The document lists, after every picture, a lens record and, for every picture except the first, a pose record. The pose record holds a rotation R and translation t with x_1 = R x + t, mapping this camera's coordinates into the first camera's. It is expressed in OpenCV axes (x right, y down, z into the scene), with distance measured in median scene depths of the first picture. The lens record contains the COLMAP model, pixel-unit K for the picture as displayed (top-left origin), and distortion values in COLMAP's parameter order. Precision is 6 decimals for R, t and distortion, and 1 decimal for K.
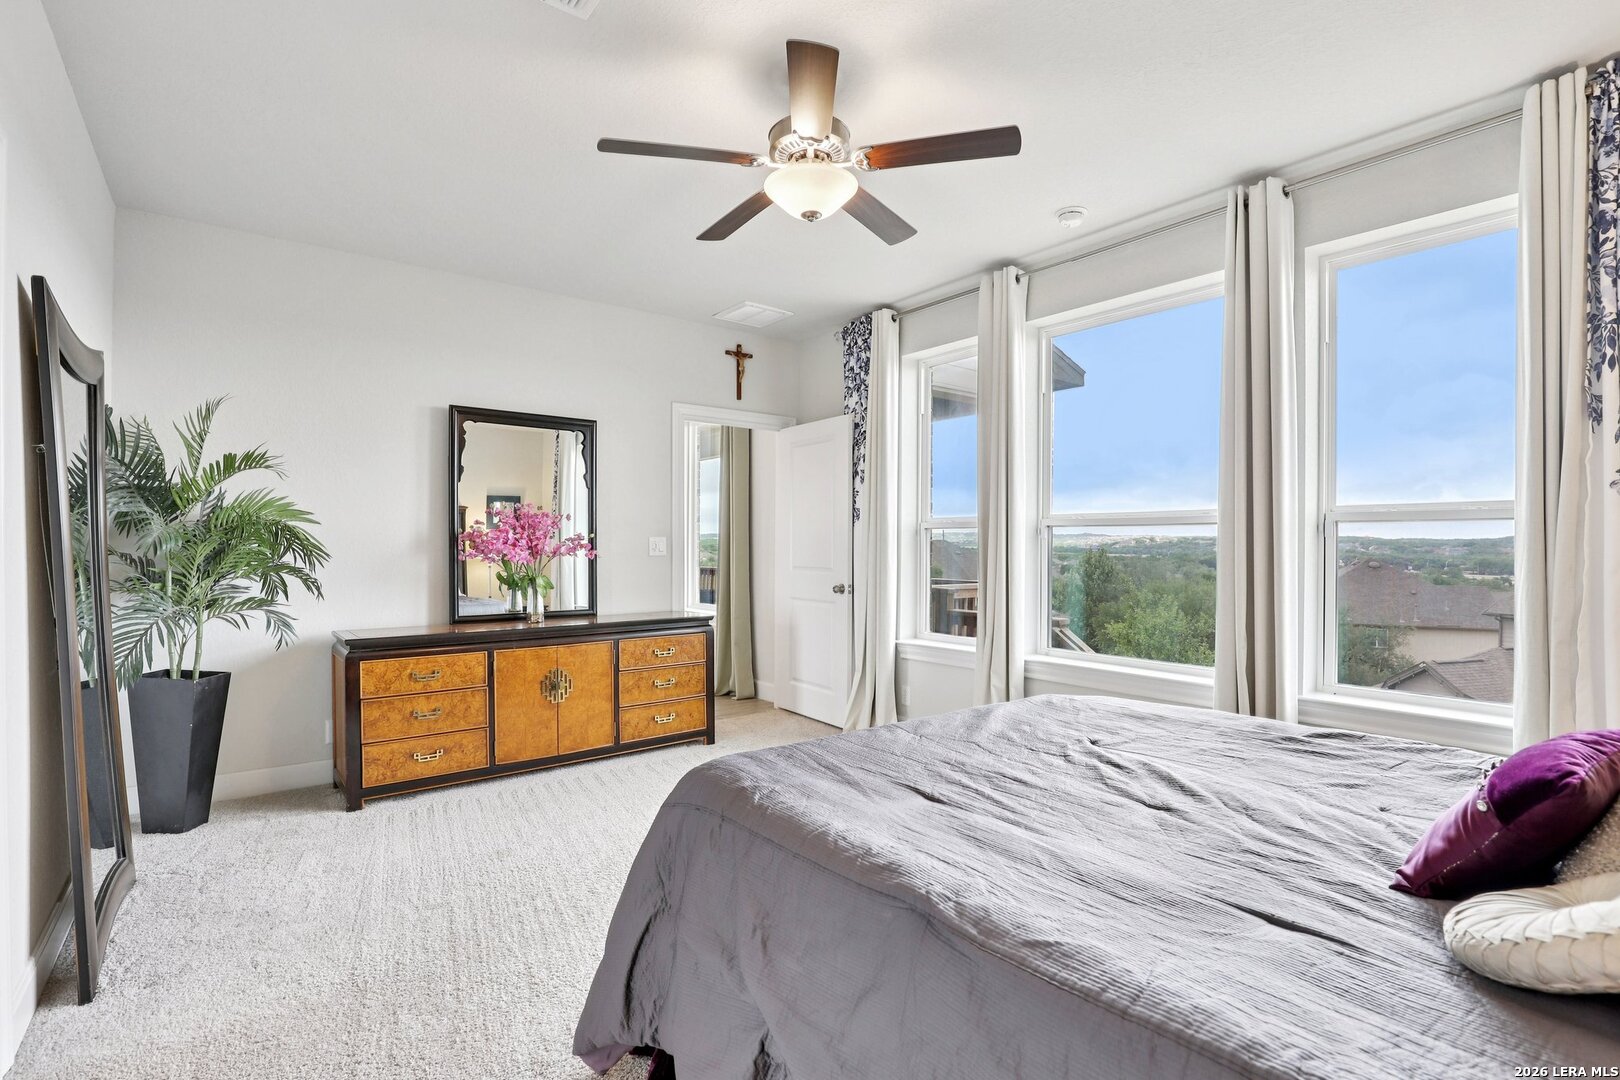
lens RADIAL K [[751.9, 0, 834.7], [0, 751.9, 556.6], [0, 0, 1]] dist [-0.035773, 0.006207]
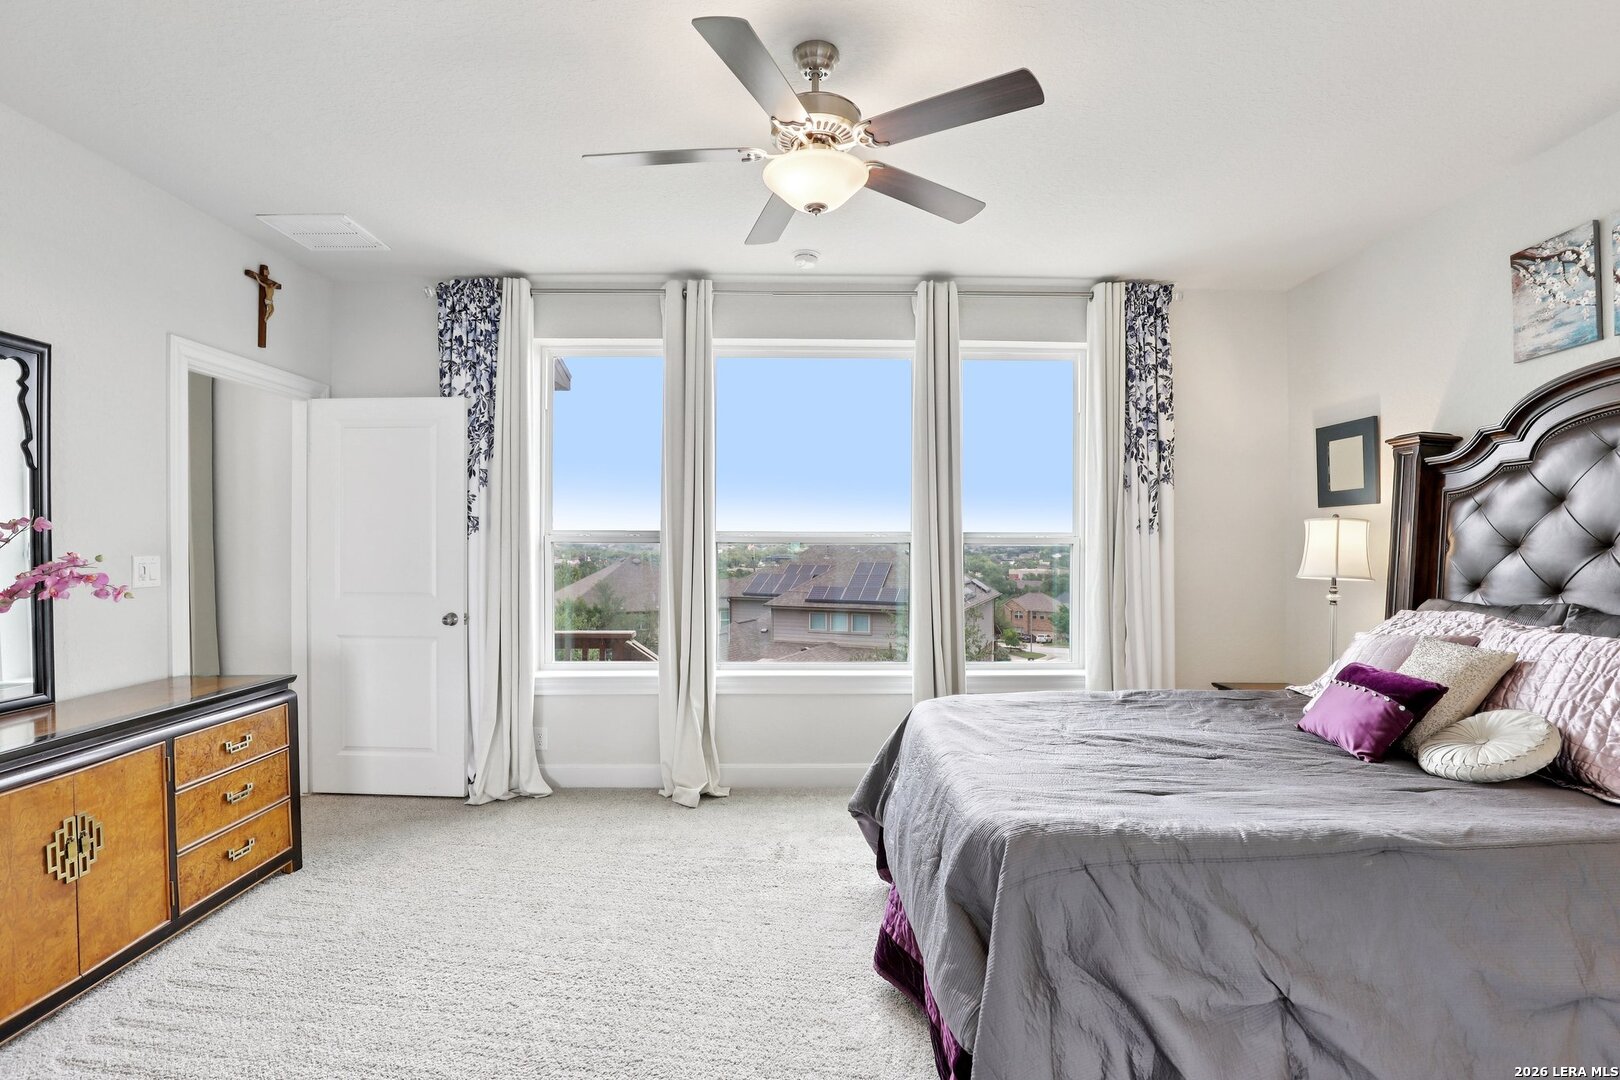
lens RADIAL K [[751.9, 0, 824.9], [0, 751.9, 550.4], [0, 0, 1]] dist [-0.035773, 0.006207]
pose [[0.616095, -0.007376, 0.787637, -0.428231], [0.012704, 0.999919, -0.000573, -0.027228], [-0.787569, 0.010360, 0.616139, 0.257696]]
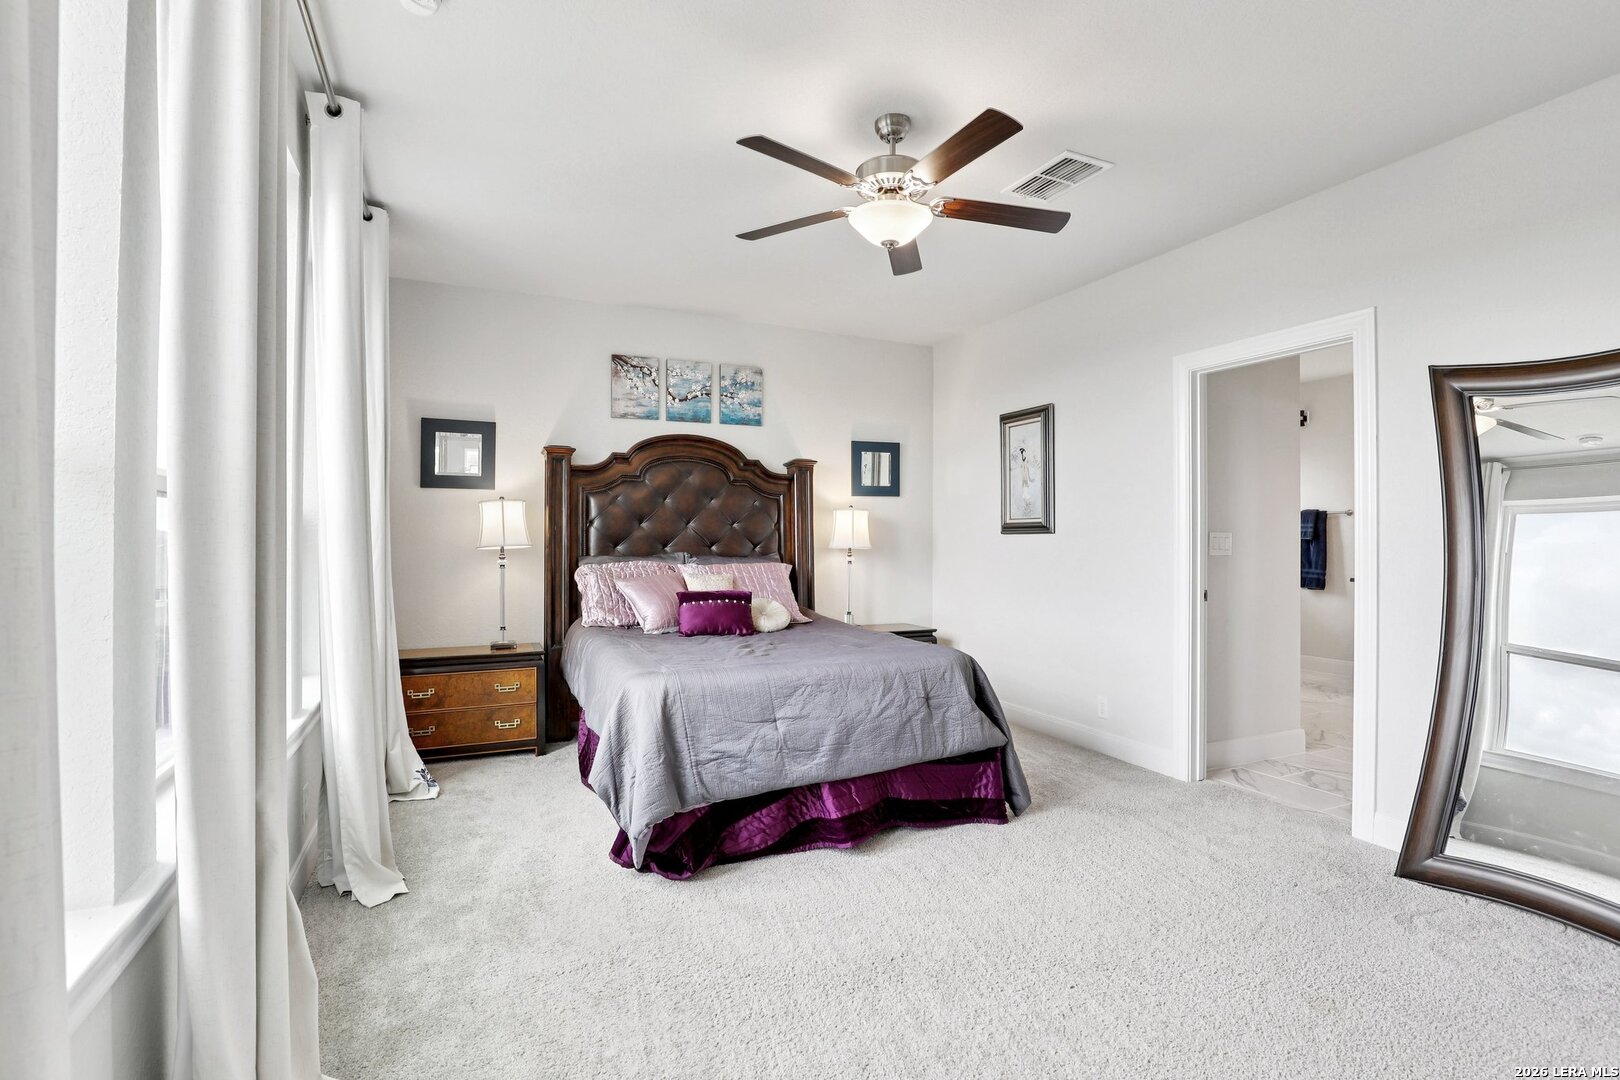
lens RADIAL K [[751.9, 0, 825.6], [0, 751.9, 538.2], [0, 0, 1]] dist [-0.035773, 0.006207]
pose [[-0.969703, -0.008003, 0.244155, -0.130309], [-0.004531, 0.999880, 0.014782, -0.019719], [-0.244244, 0.013228, -0.969624, 1.224906]]
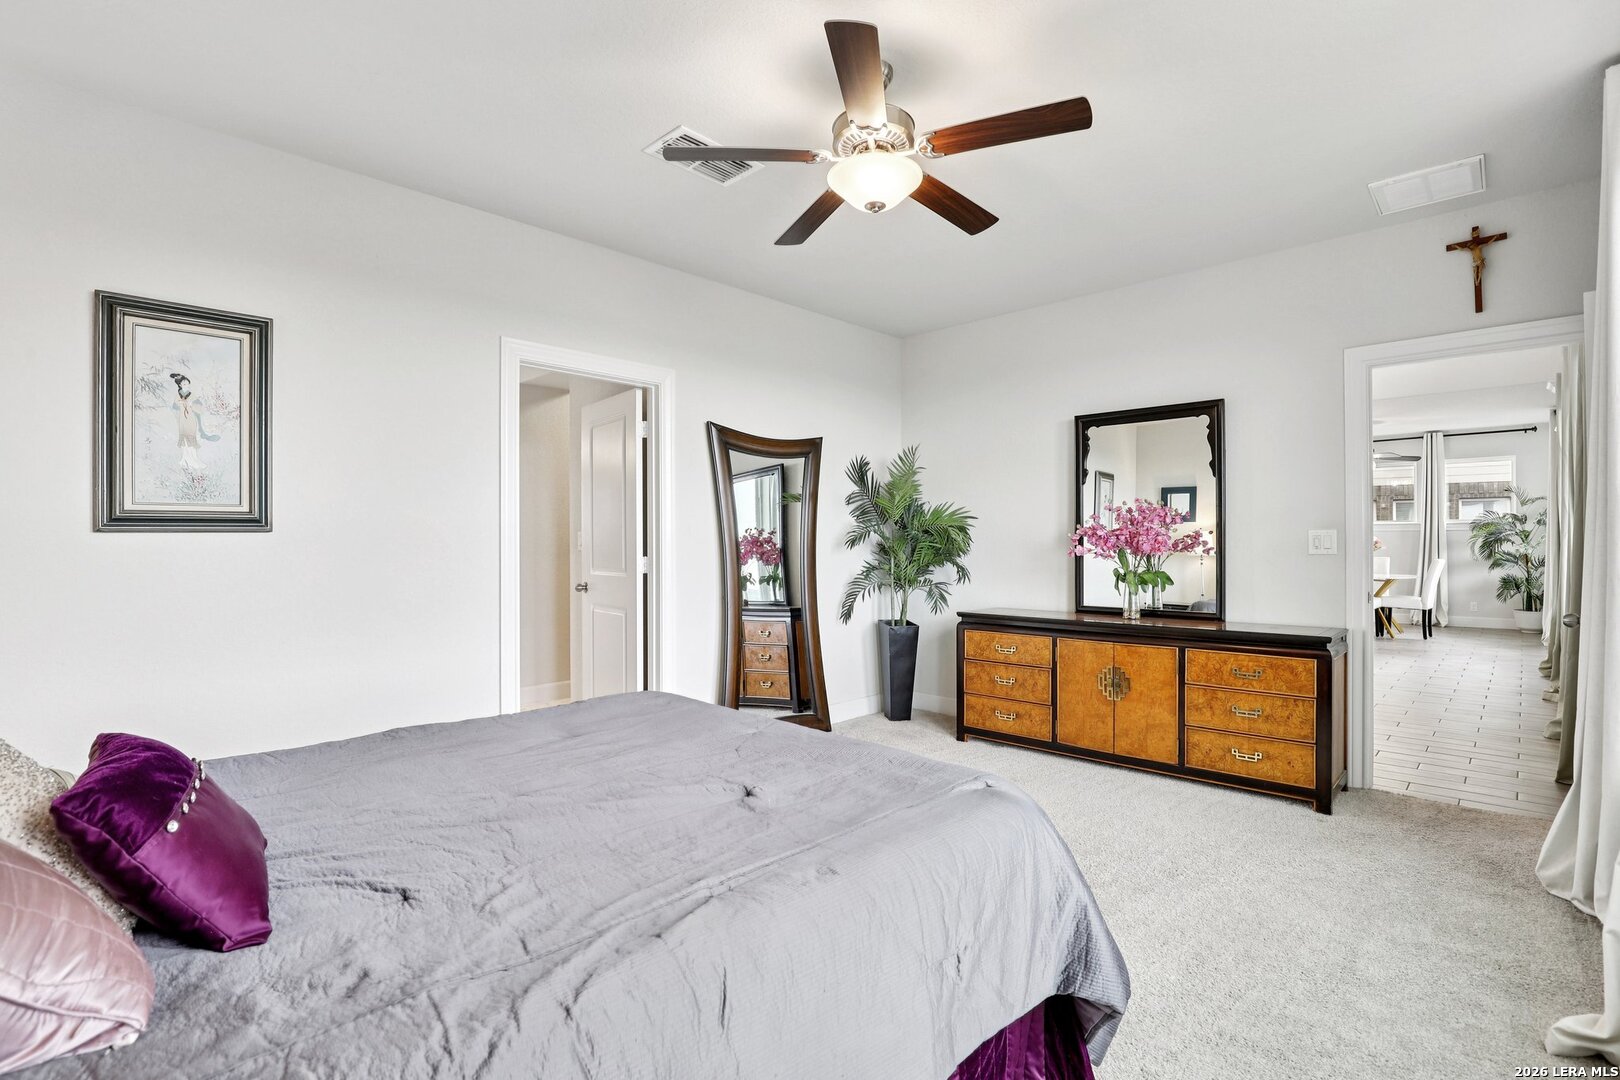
lens RADIAL K [[751.9, 0, 802.8], [0, 751.9, 544.0], [0, 0, 1]] dist [-0.035773, 0.006207]
pose [[0.109227, -0.001659, -0.994015, 0.544636], [-0.011302, 0.999932, -0.002911, -0.004033], [0.993953, 0.011552, 0.109201, 0.459487]]
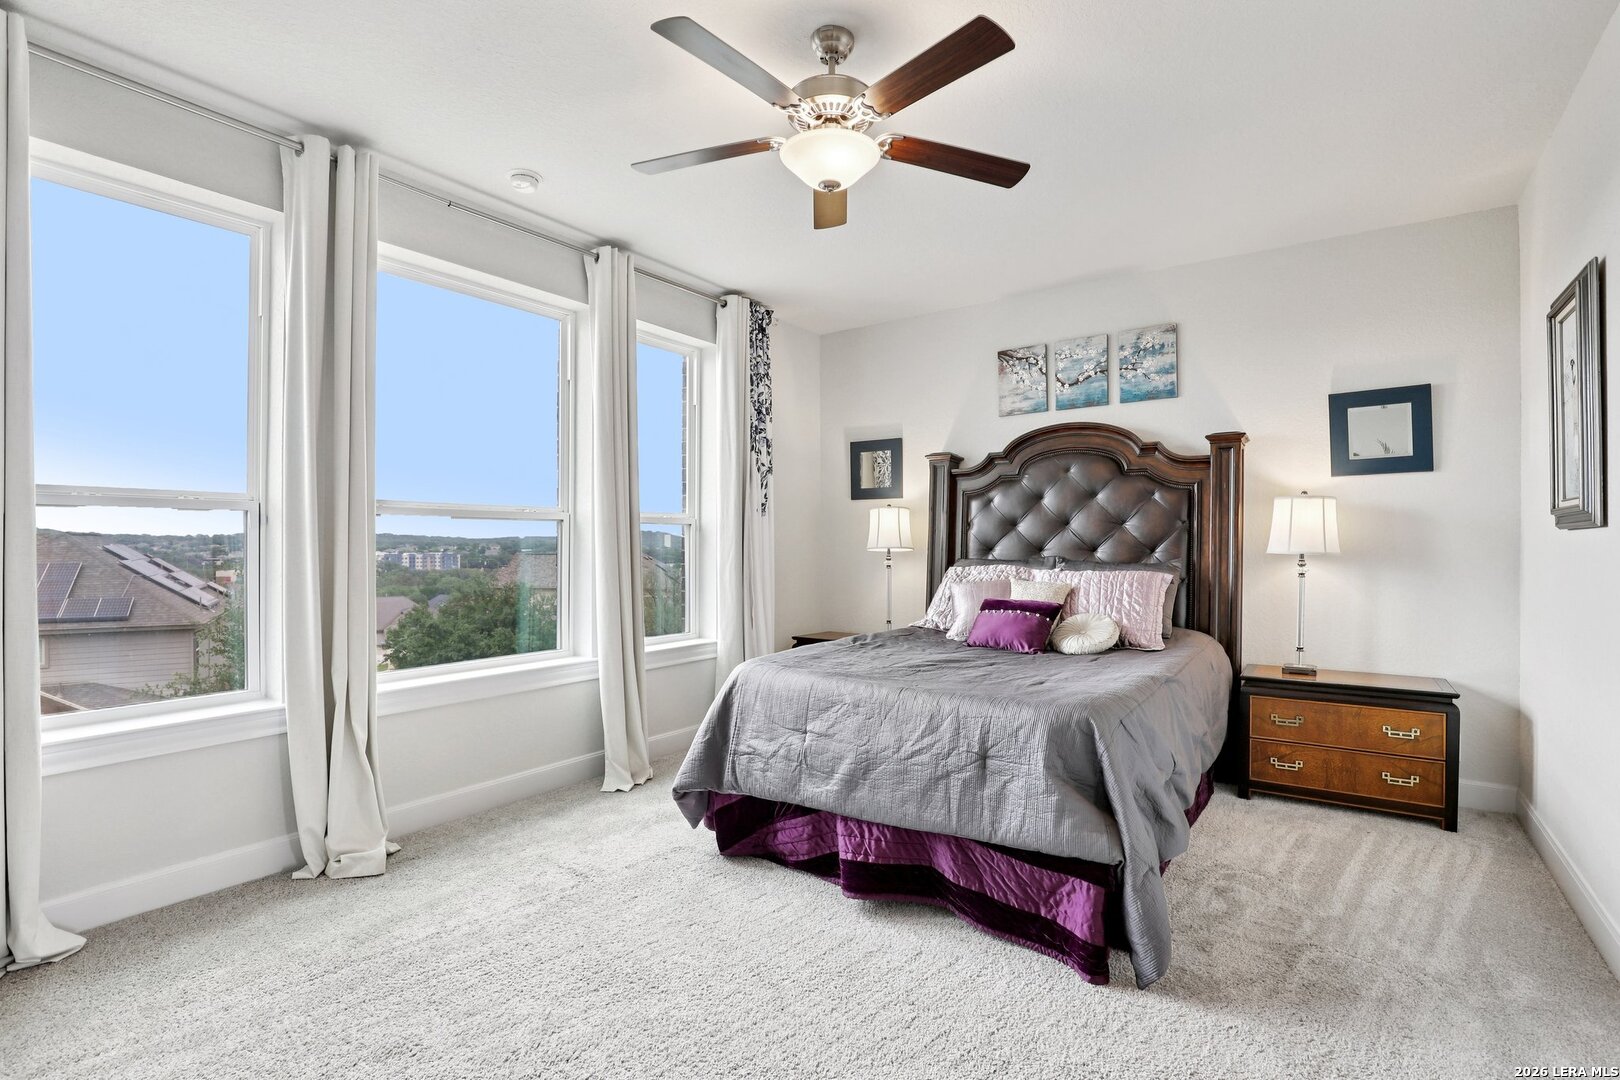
lens RADIAL K [[751.9, 0, 816.5], [0, 751.9, 546.1], [0, 0, 1]] dist [-0.035773, 0.006207]
pose [[-0.261282, -0.008888, 0.965221, -0.543060], [0.013584, 0.999825, 0.012884, -0.012073], [-0.965167, 0.016478, -0.261116, 0.736636]]
